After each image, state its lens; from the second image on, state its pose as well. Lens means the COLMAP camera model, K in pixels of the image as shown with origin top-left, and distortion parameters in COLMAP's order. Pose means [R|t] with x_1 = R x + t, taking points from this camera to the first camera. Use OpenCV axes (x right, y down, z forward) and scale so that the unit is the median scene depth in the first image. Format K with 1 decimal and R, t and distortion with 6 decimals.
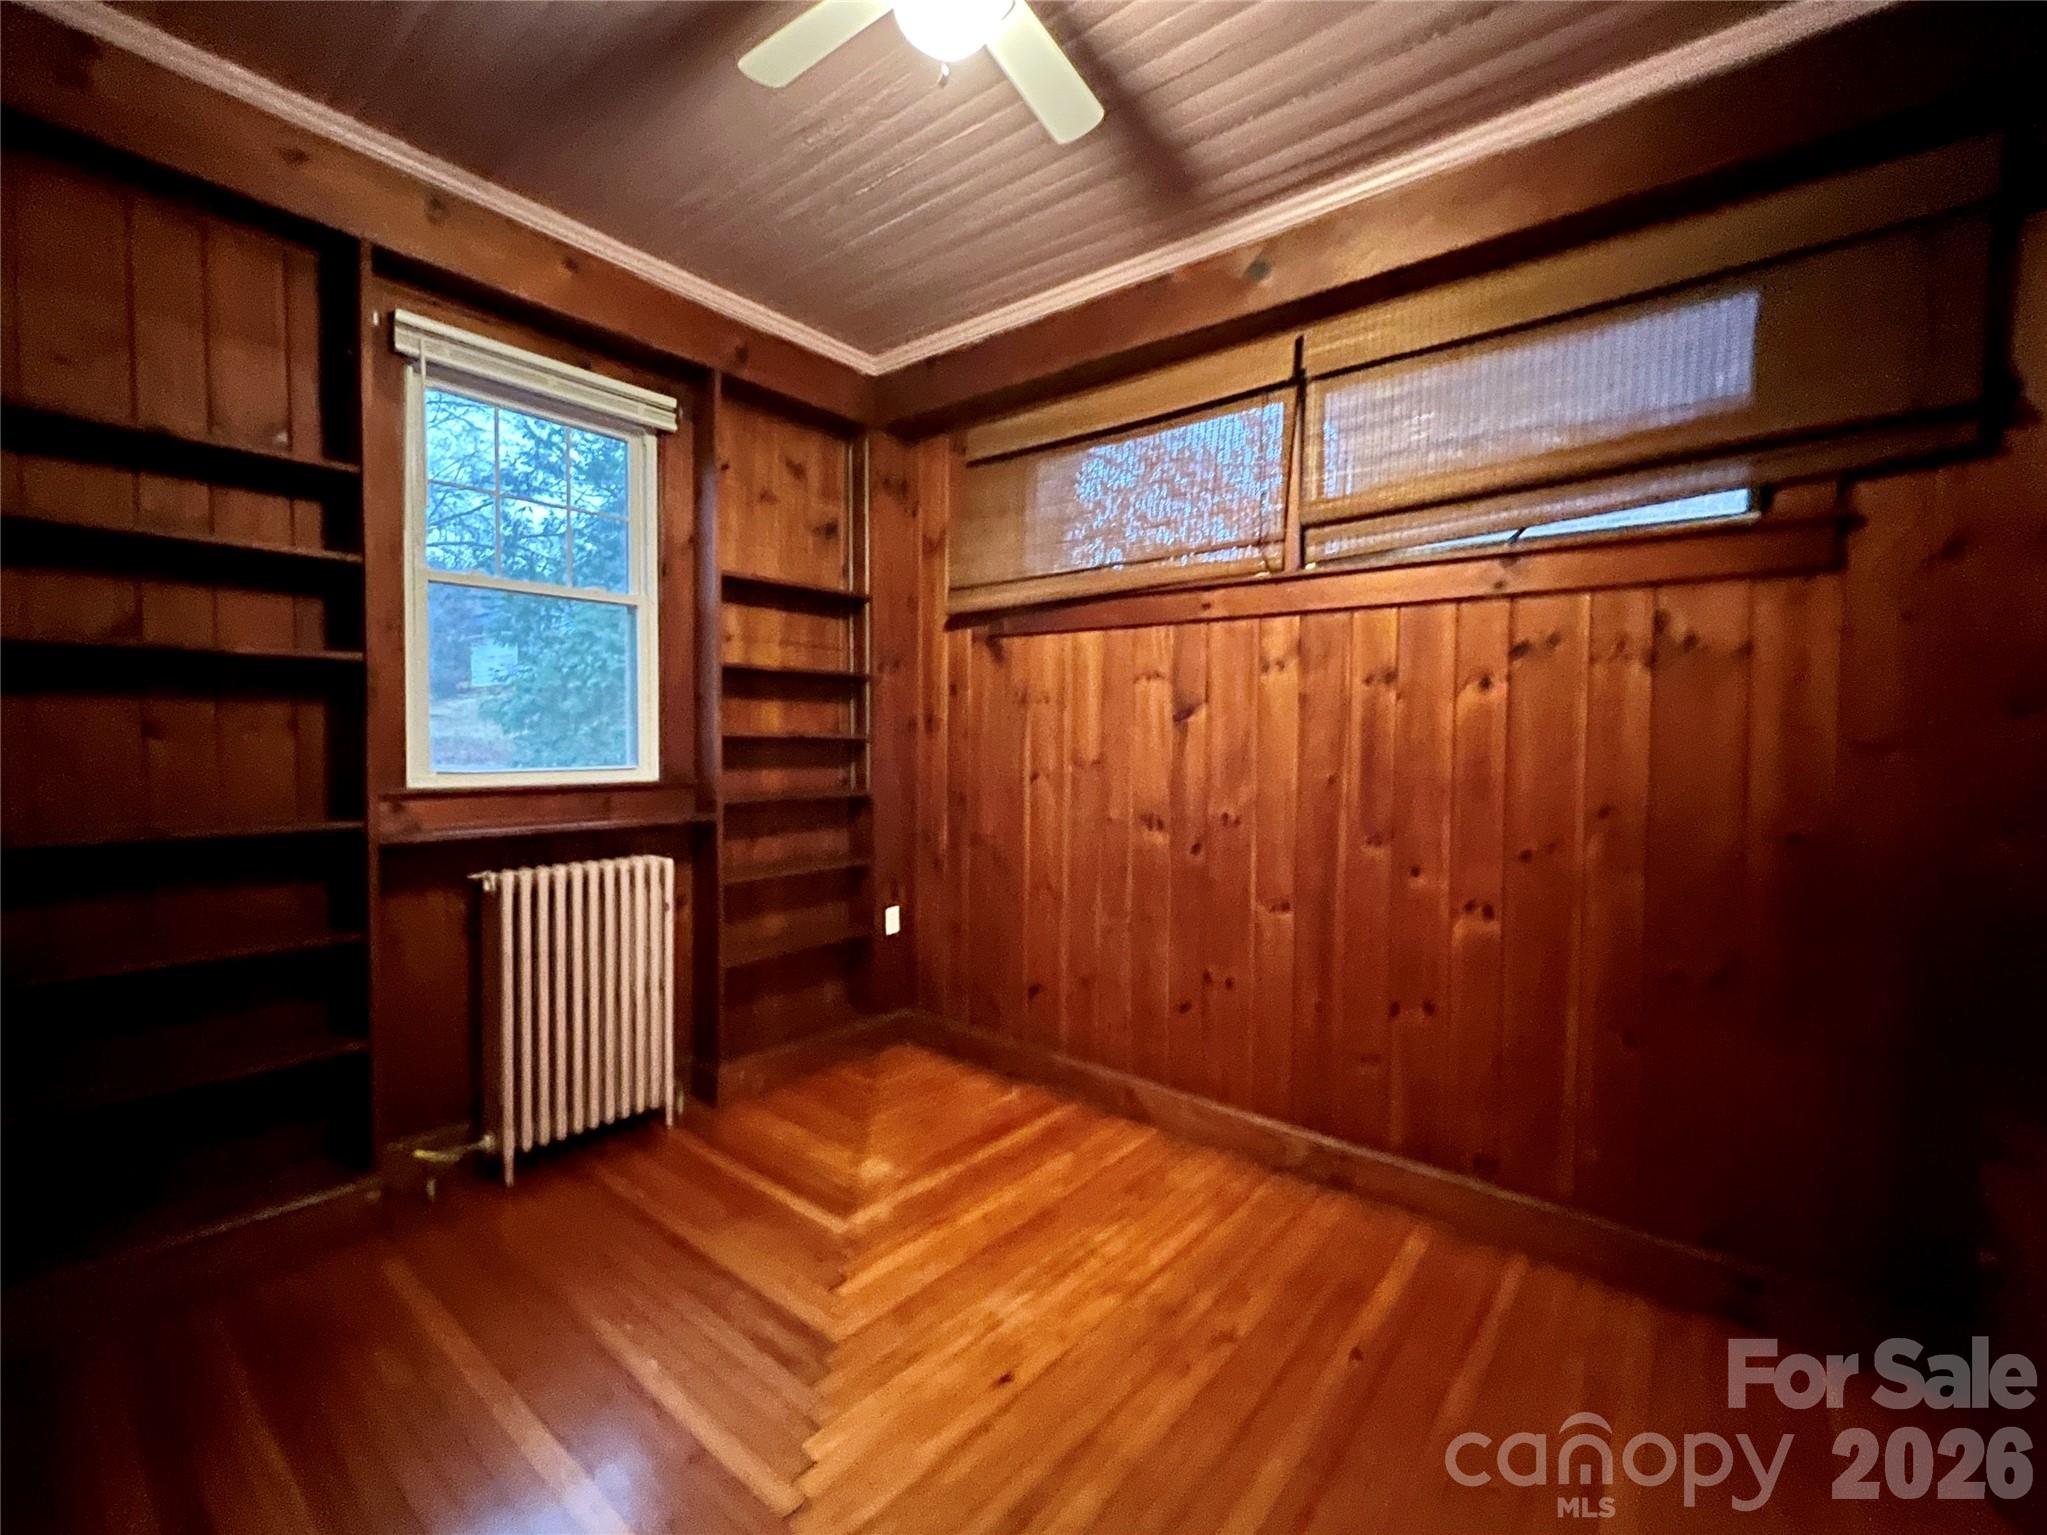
lens RADIAL K [[866.8, 0, 1032.4], [0, 866.8, 770.5], [0, 0, 1]] dist [-0.012945, -0.000432]
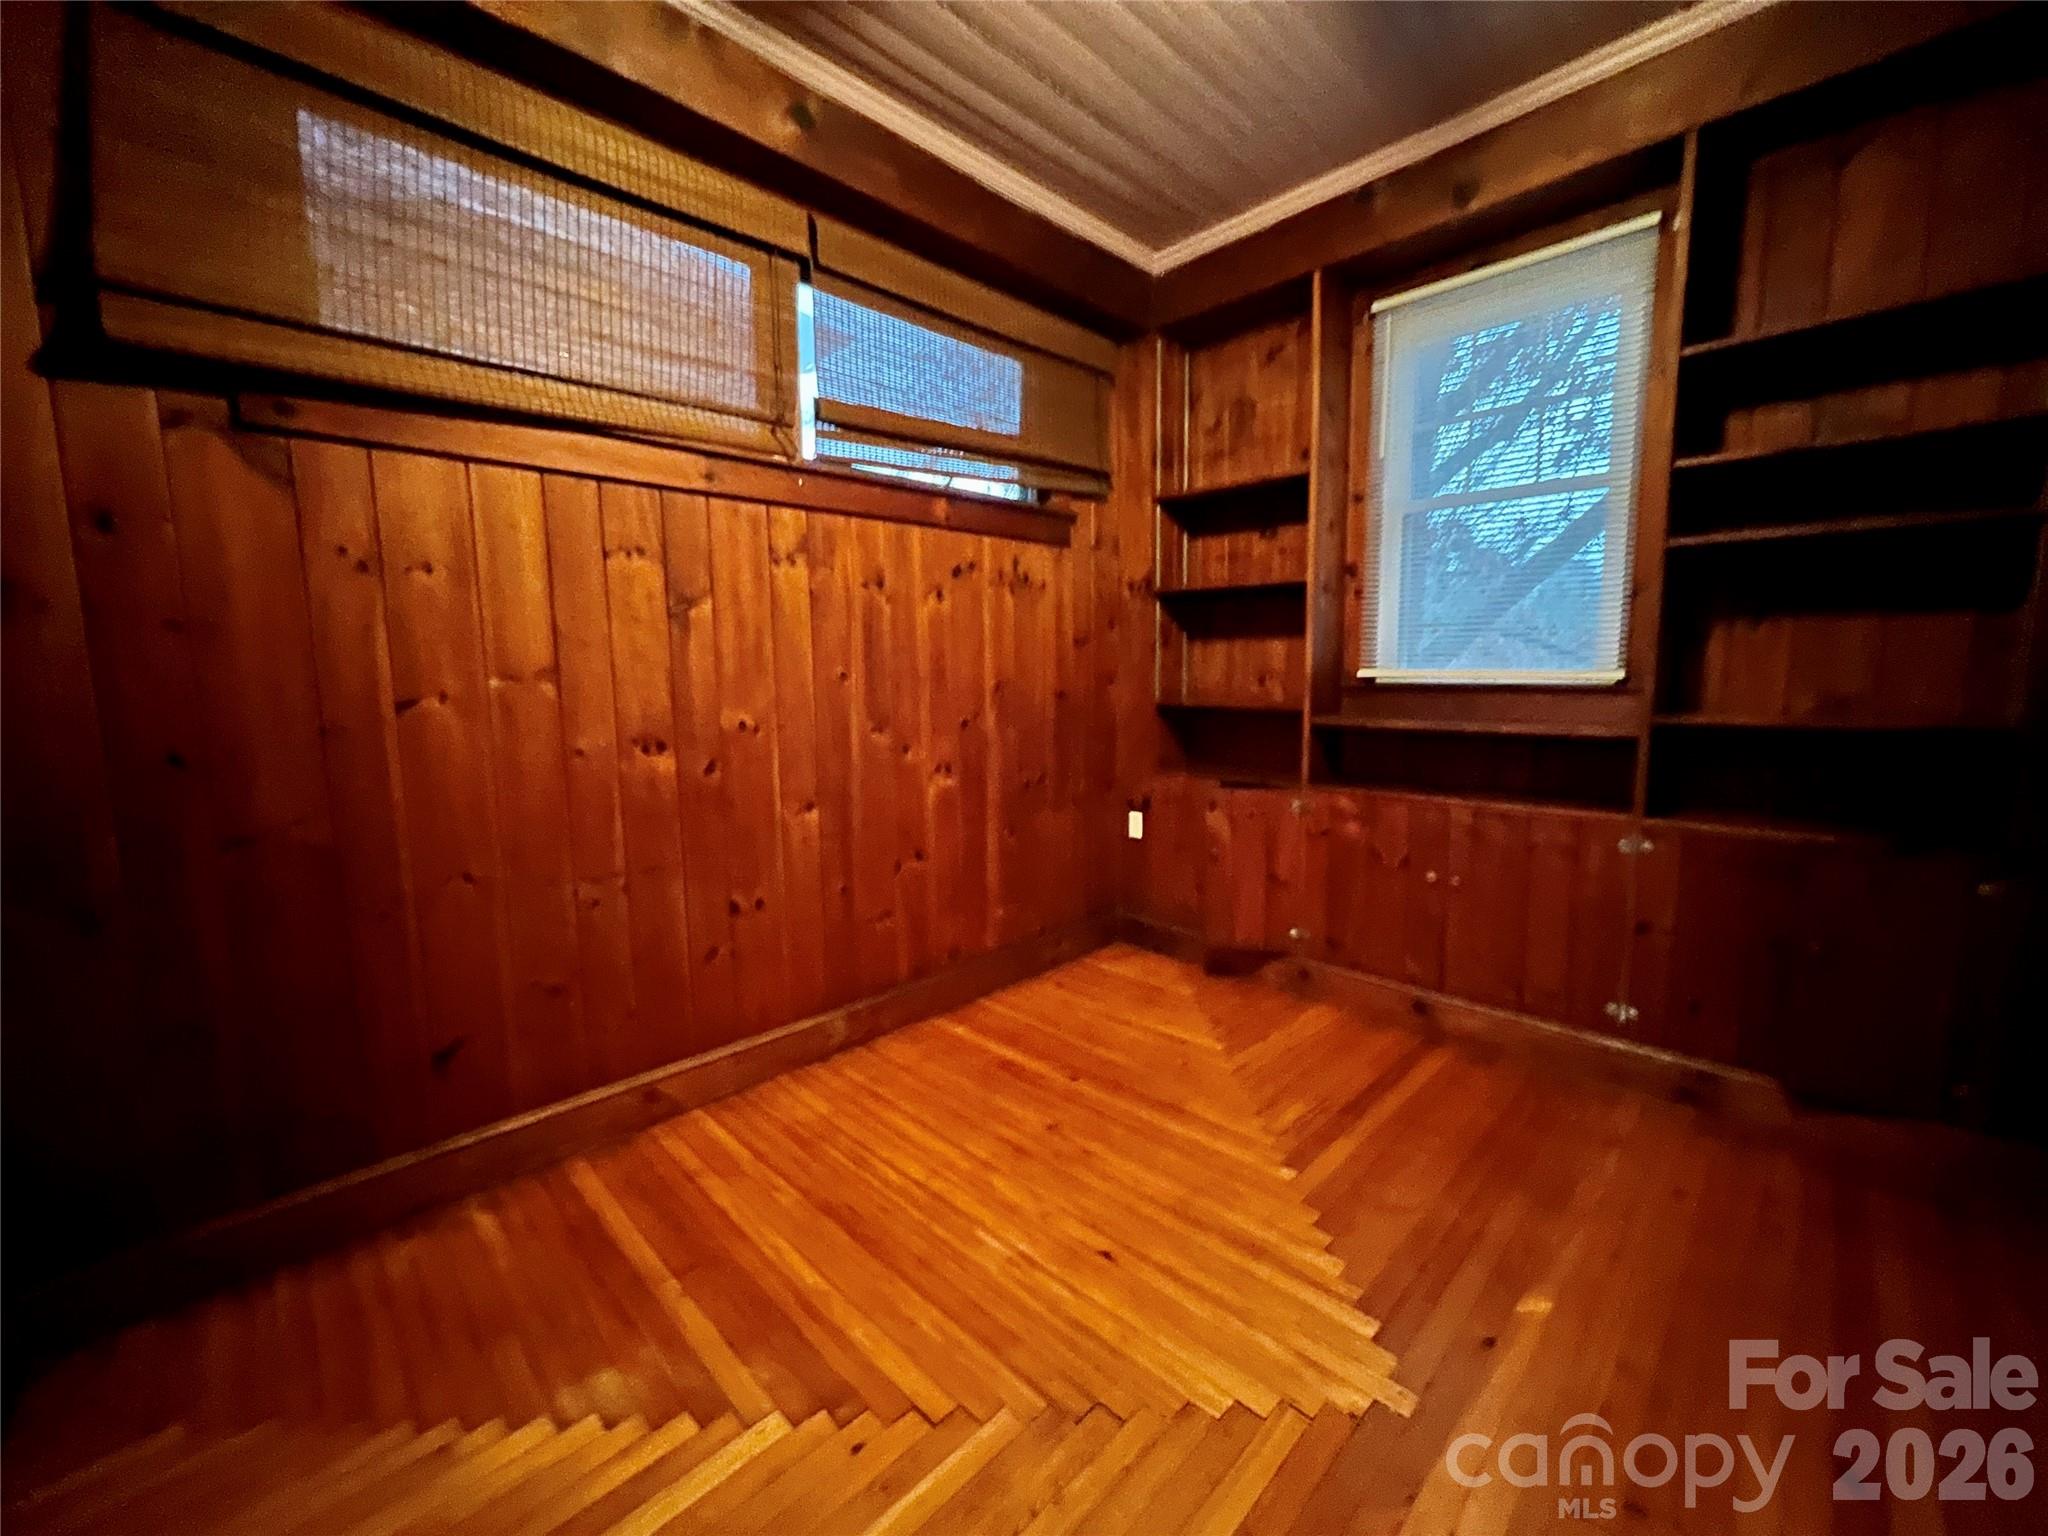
lens RADIAL K [[826.7, 0, 1031.0], [0, 826.7, 763.8], [0, 0, 1]] dist [-0.004146, -0.000278]
pose [[0.098300, -0.134361, 0.986045, -0.644453], [0.048869, 0.990300, 0.130069, -0.003658], [-0.993956, 0.035401, 0.103913, 0.668532]]
